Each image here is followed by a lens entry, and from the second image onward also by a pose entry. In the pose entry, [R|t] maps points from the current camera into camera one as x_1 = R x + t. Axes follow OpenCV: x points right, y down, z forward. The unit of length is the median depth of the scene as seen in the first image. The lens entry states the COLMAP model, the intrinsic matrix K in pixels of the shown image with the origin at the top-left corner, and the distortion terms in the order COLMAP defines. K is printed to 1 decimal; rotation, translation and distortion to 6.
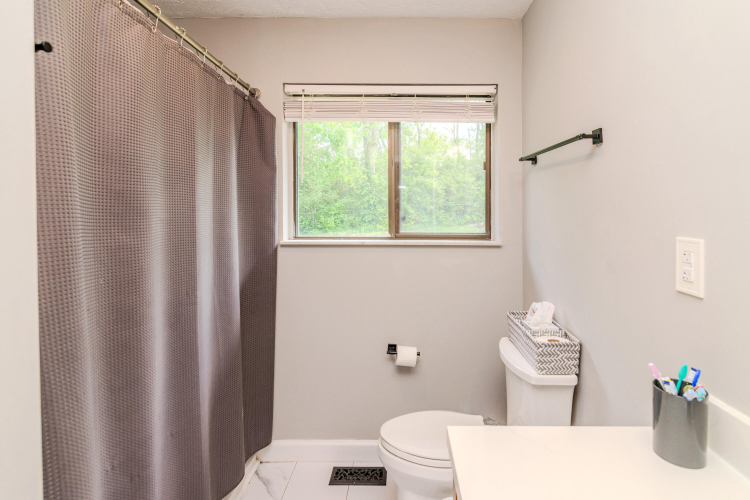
lens RADIAL K [[371.2, 0, 364.8], [0, 371.2, 220.8], [0, 0, 1]] dist [-0.003055, -0.000667]
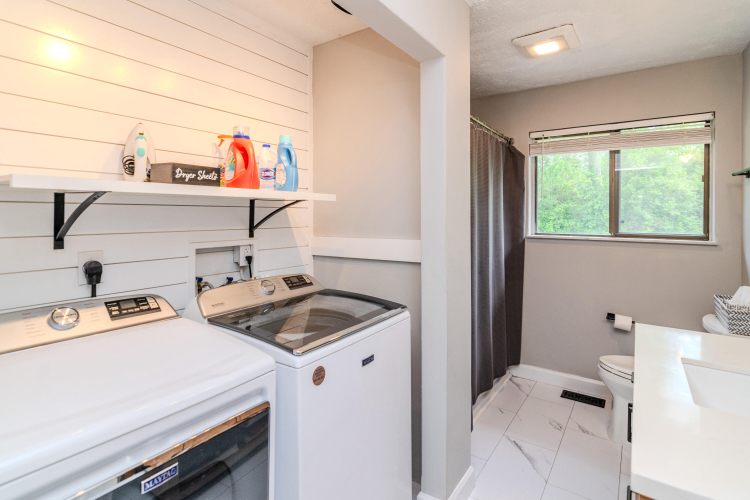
lens RADIAL K [[392.2, 0, 376.7], [0, 392.2, 220.7], [0, 0, 1]] dist [-0.001405, 0.000450]
pose [[0.880643, 0.008973, -0.473695, -0.004747], [-0.015885, 0.999818, -0.010592, 0.019428], [0.473513, 0.016852, 0.880626, -0.670544]]
